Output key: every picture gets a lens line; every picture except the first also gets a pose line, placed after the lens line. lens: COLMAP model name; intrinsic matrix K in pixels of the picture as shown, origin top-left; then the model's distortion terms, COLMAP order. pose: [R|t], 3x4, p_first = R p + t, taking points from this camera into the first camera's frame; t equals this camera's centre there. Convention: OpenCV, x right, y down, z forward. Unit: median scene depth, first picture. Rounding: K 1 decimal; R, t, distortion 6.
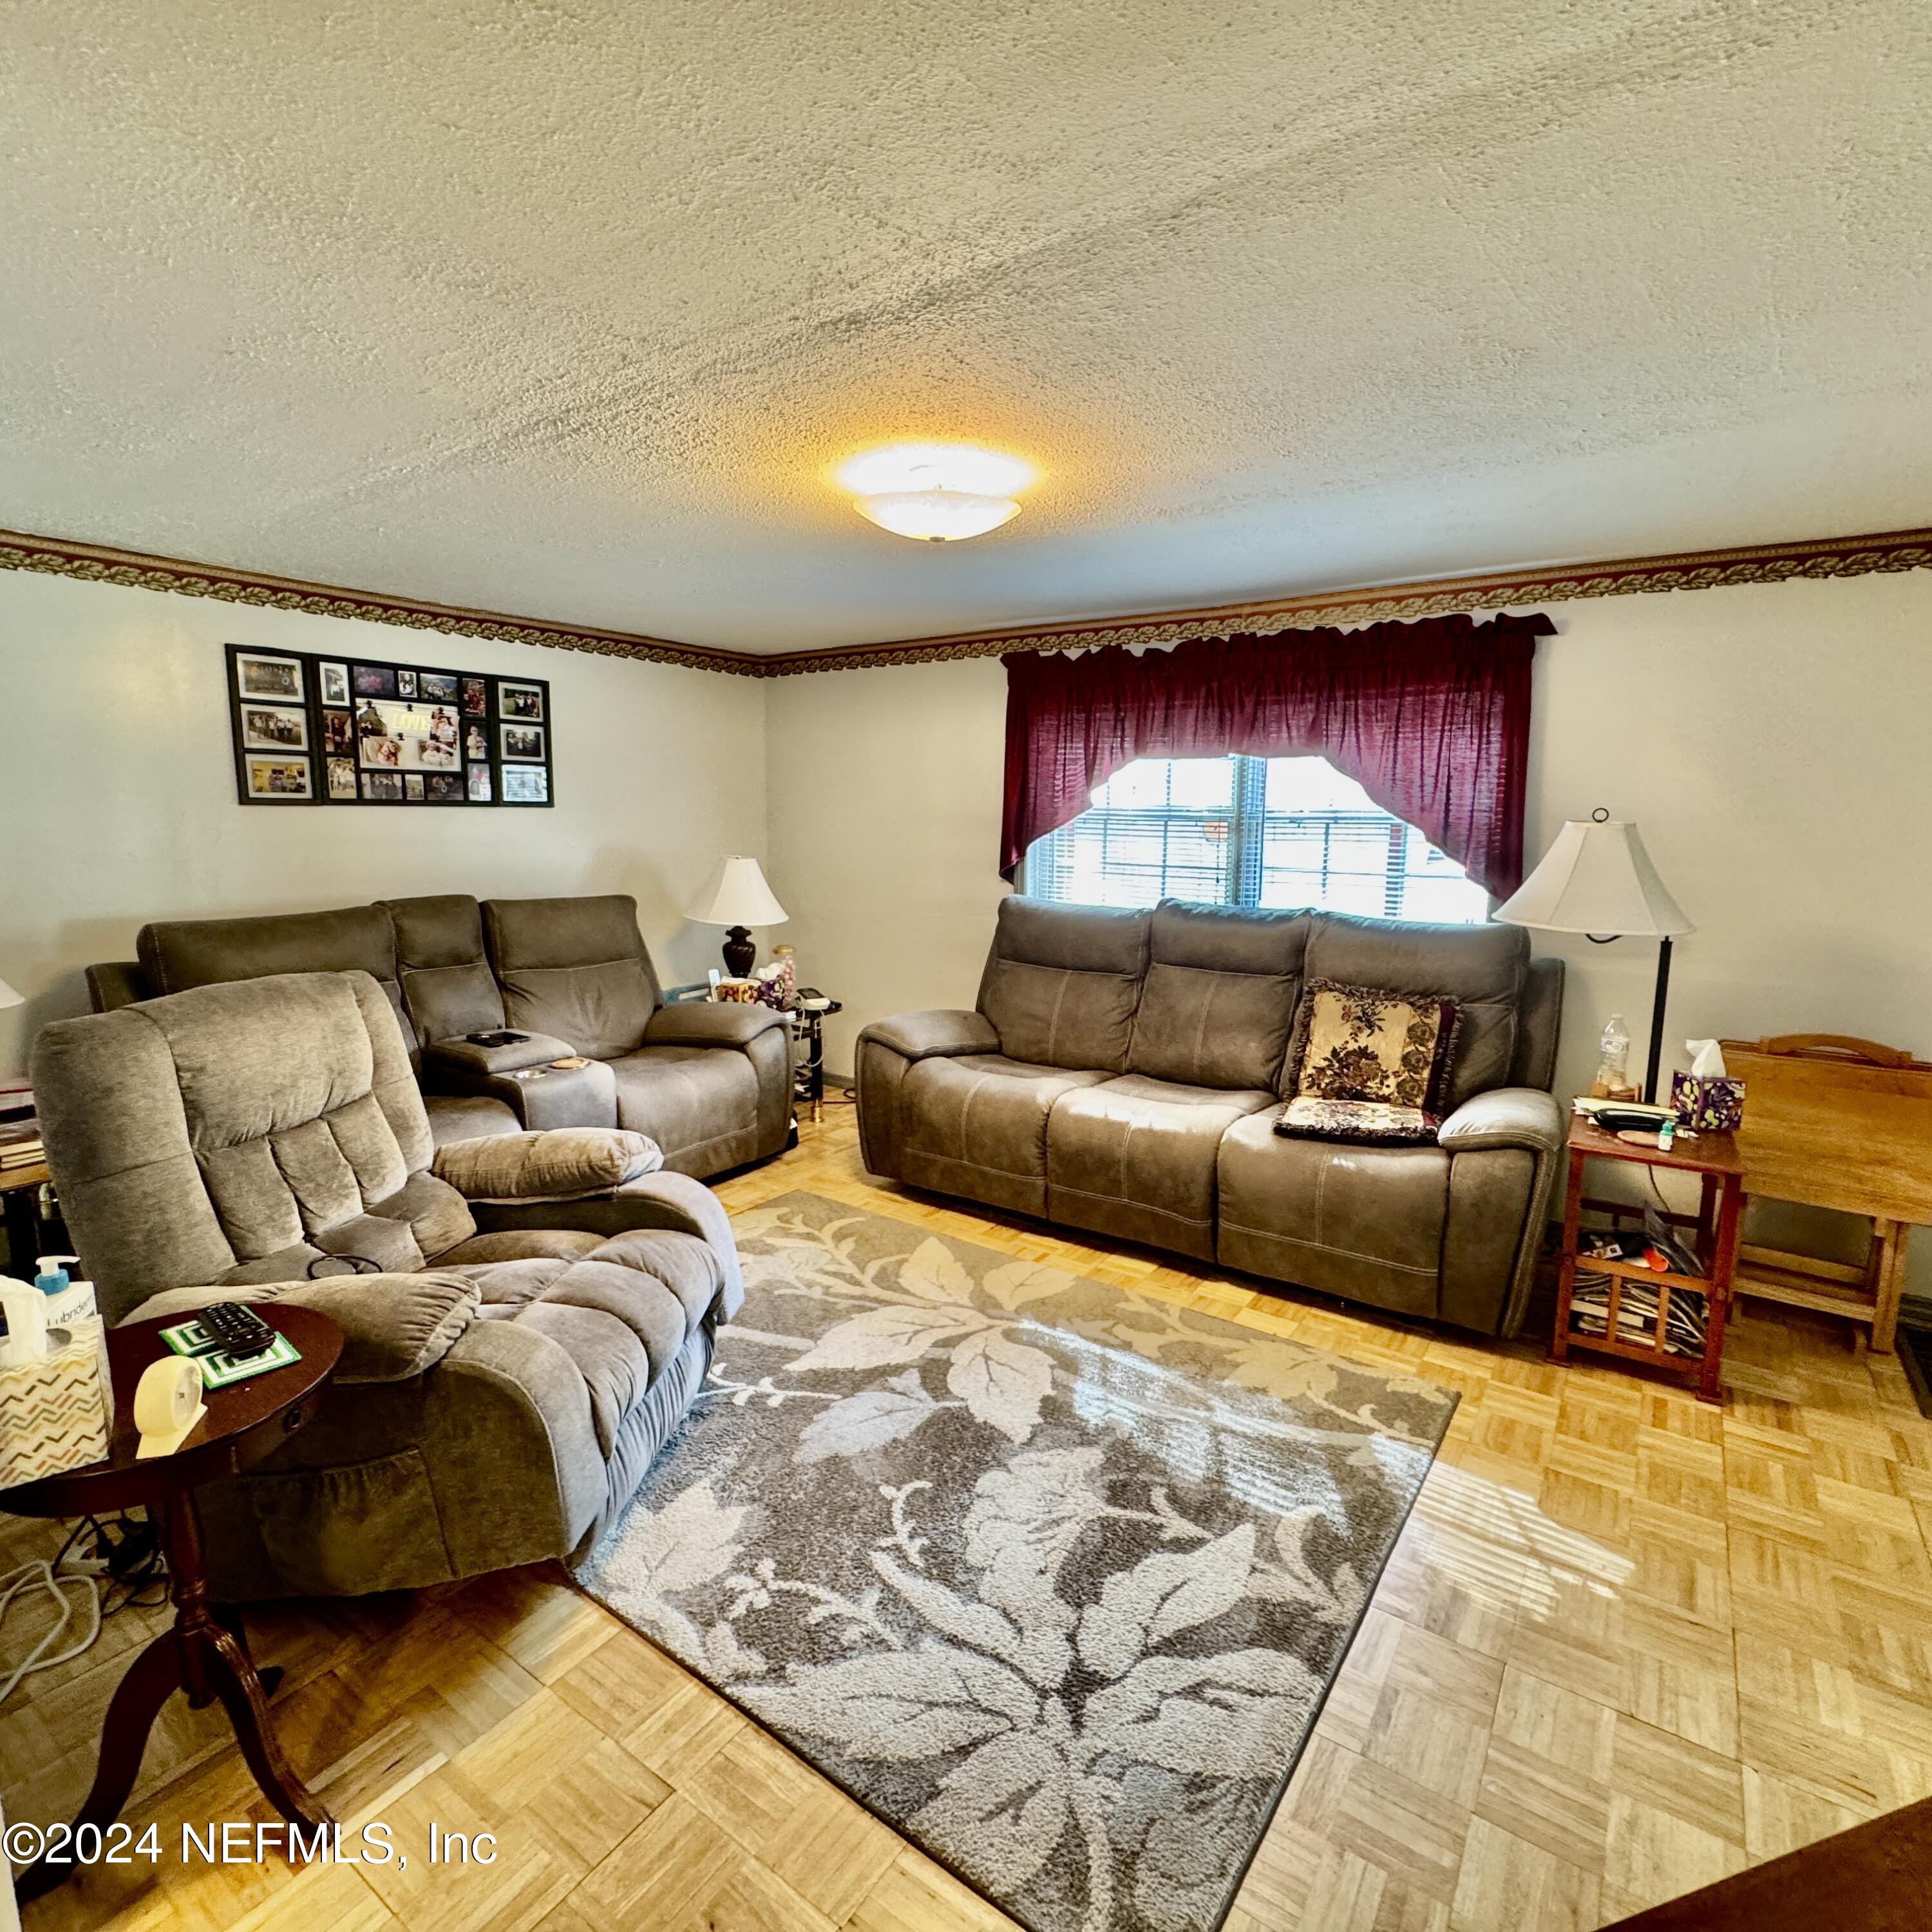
lens RADIAL K [[1038.4, 0, 960.8], [0, 1038.4, 959.3], [0, 0, 1]] dist [0.000938, -0.000611]
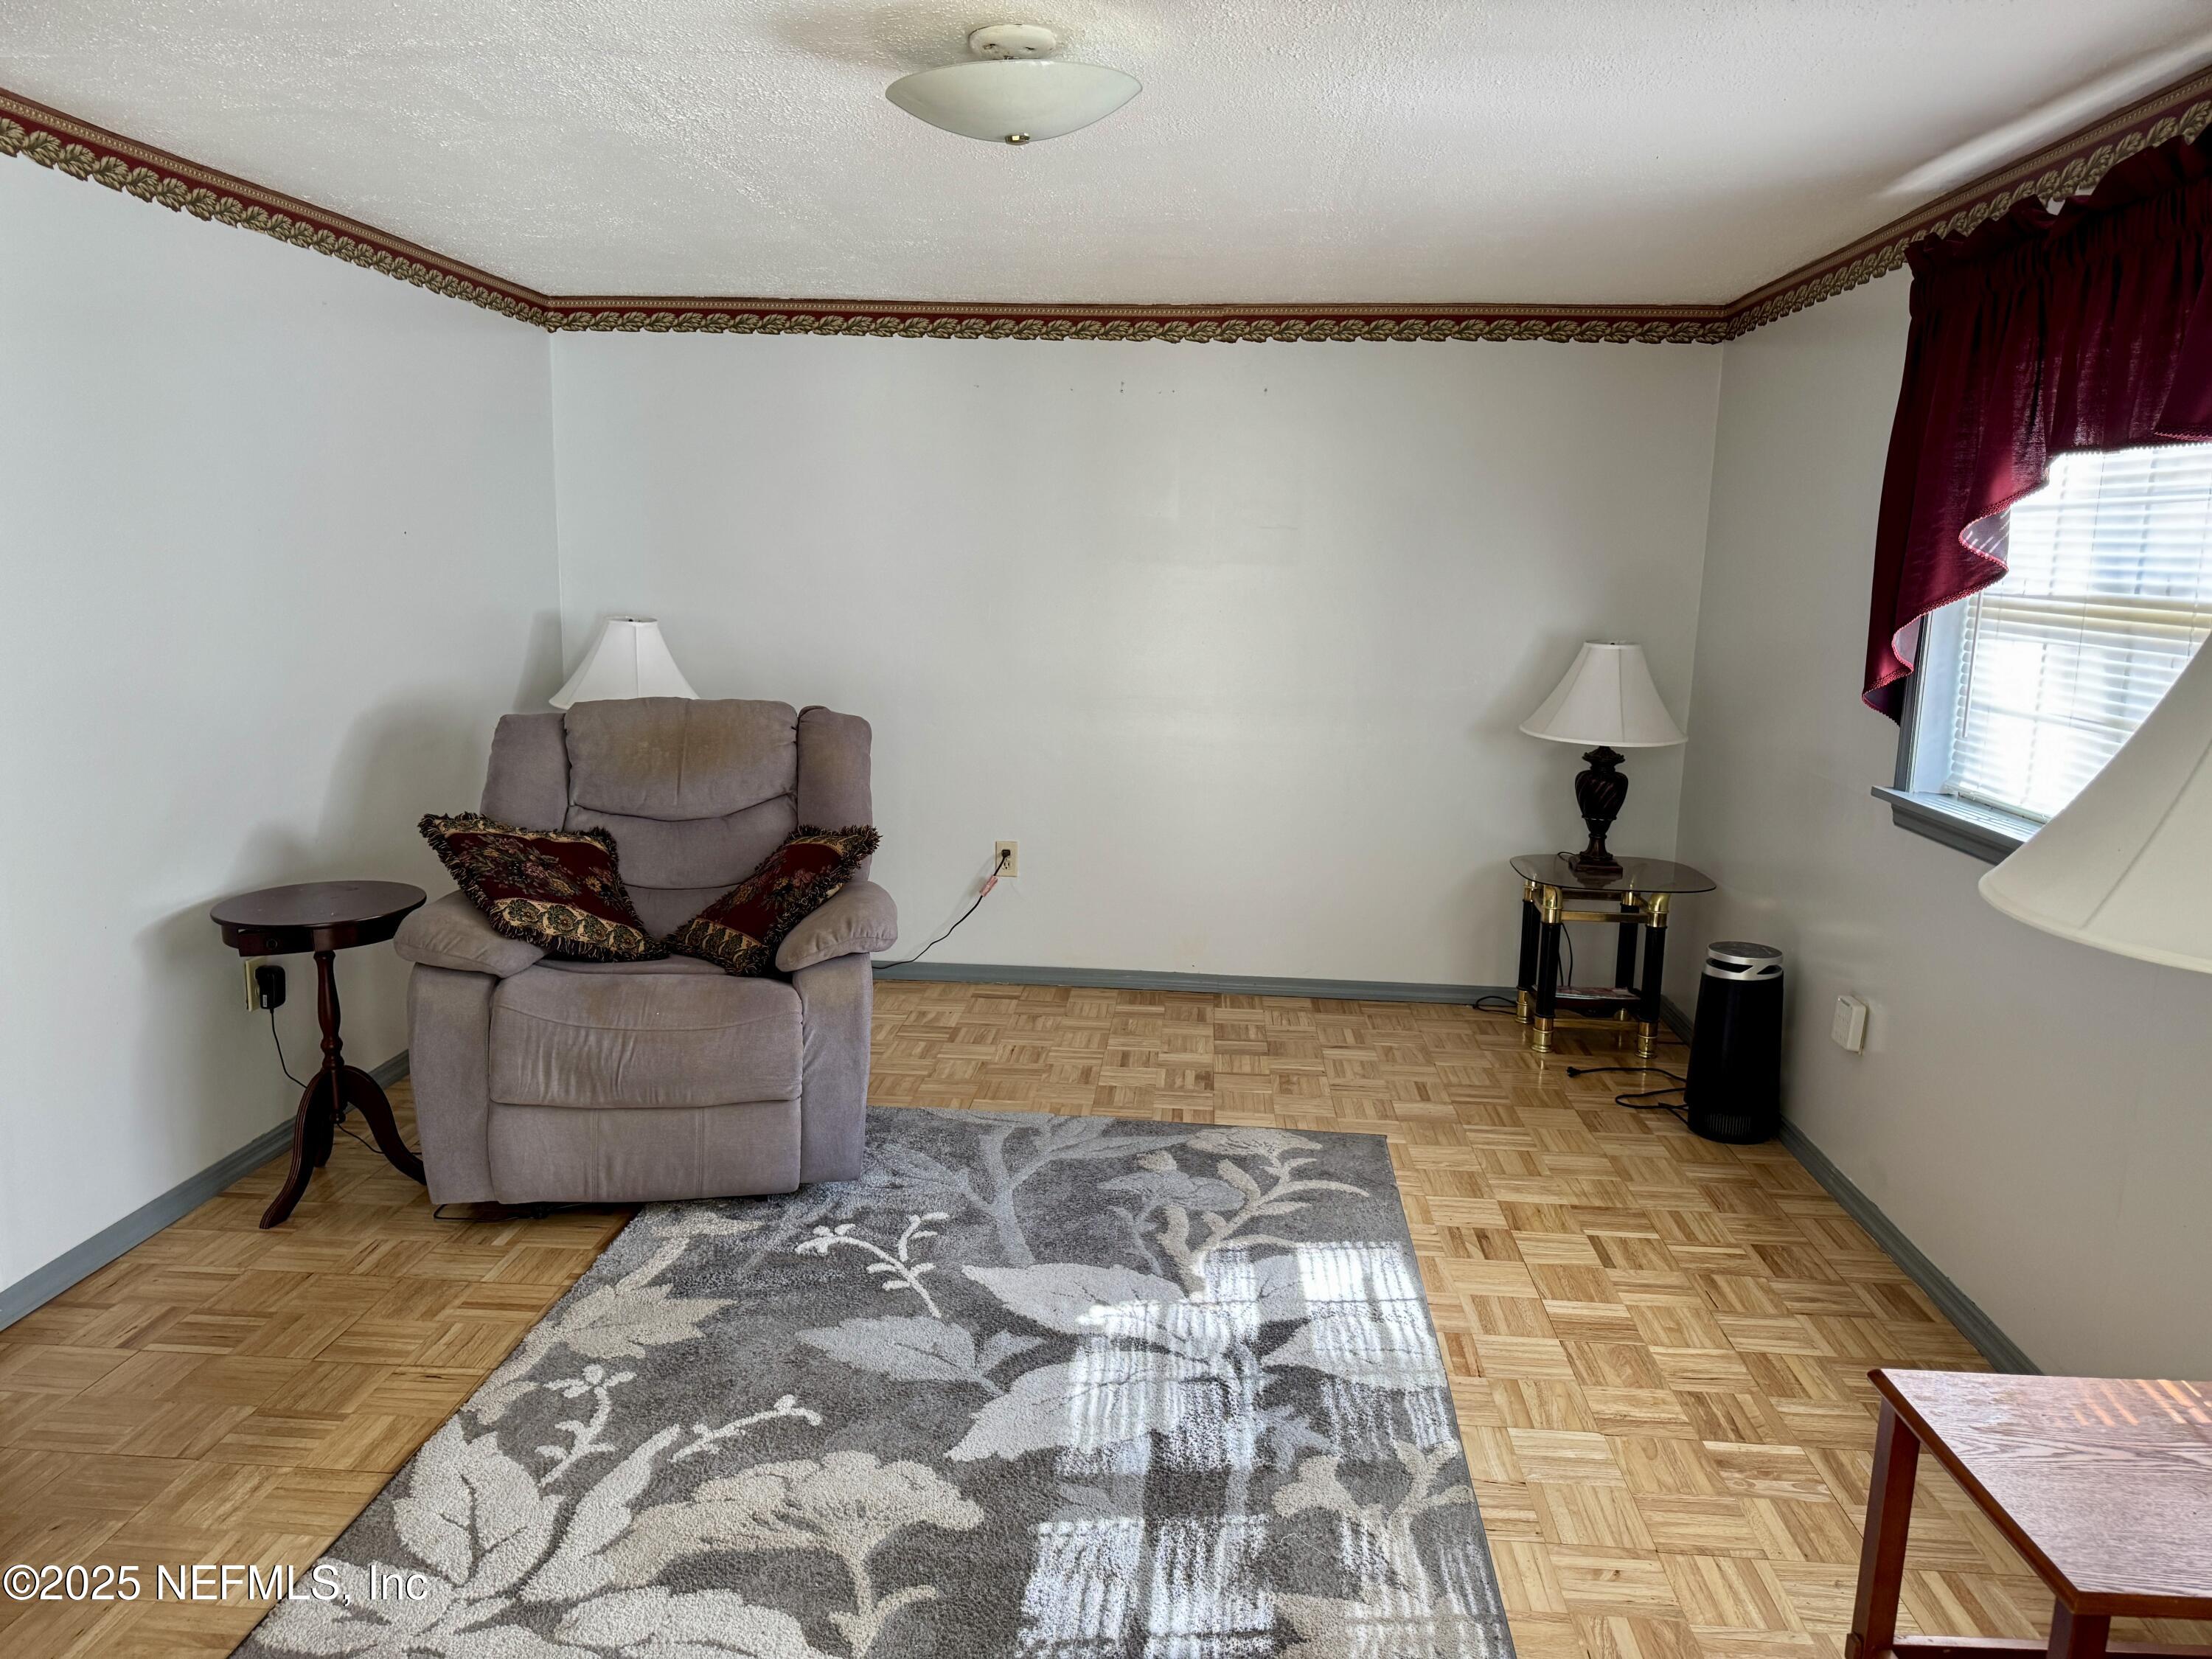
lens RADIAL K [[1577.1, 0, 1103.5], [0, 1577.1, 831.0], [0, 0, 1]] dist [0.003320, -0.000451]
pose [[0.518106, 0.166583, -0.838937, 0.911387], [-0.141633, 0.984019, 0.107922, -0.086751], [0.843508, 0.062906, 0.533420, 0.464490]]
